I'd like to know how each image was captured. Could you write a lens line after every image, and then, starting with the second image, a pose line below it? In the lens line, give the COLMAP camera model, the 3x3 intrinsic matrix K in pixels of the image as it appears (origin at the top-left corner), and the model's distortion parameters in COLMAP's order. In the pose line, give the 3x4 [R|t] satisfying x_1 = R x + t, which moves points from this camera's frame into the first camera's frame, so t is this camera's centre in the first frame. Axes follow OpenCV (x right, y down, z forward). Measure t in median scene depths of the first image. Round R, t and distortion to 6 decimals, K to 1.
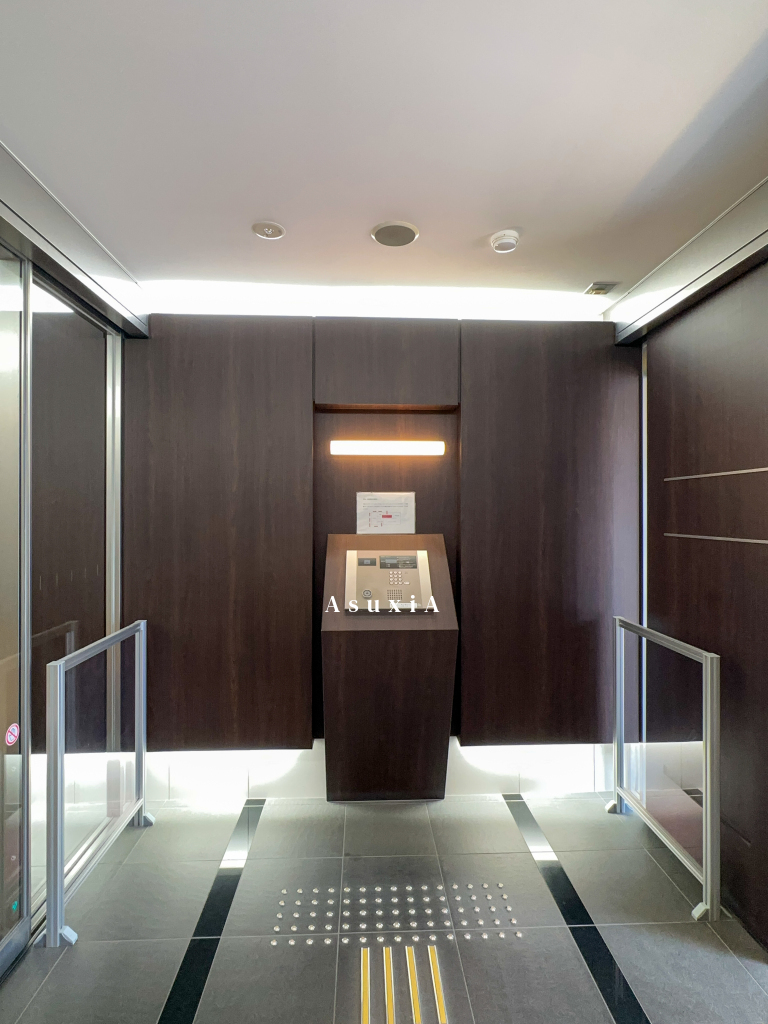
lens RADIAL K [[522.8, 0, 384.0], [0, 522.8, 512.0], [0, 0, 1]] dist [-0.001433, -0.000294]
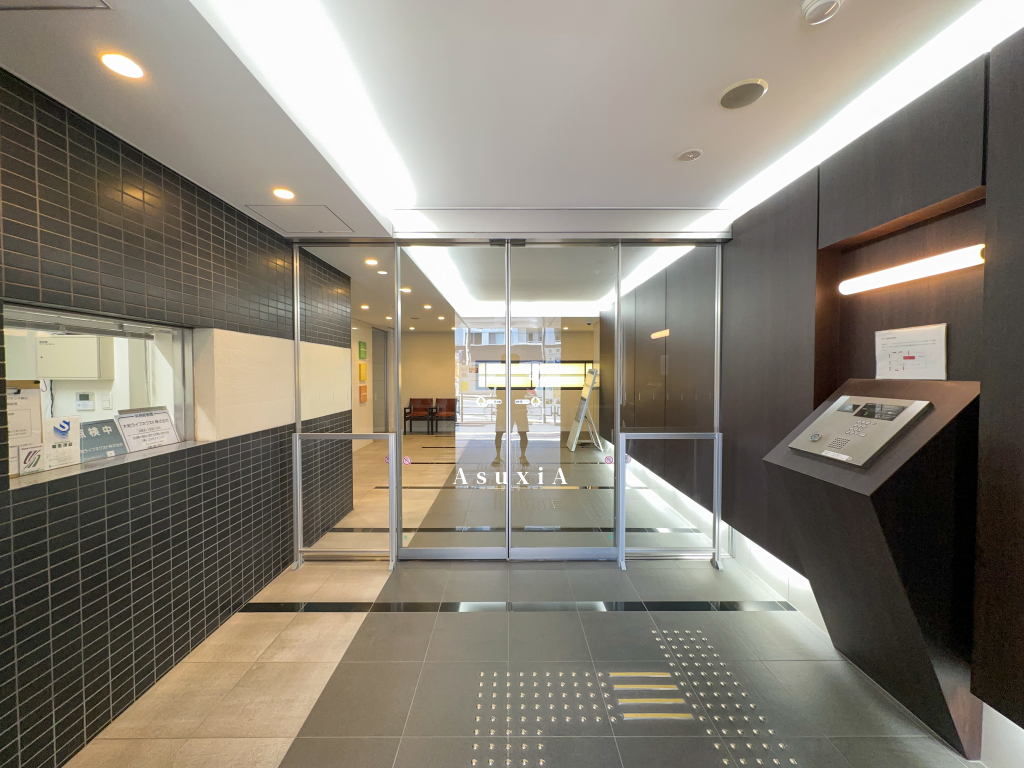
lens RADIAL K [[408.7, 0, 512.0], [0, 408.7, 384.0], [0, 0, 1]] dist [-0.000530, -0.000129]
pose [[-0.039405, 0.027633, -0.998841, 0.666121], [0.001203, 0.999618, 0.027607, 0.031045], [0.999223, -0.000114, -0.039423, 0.410246]]
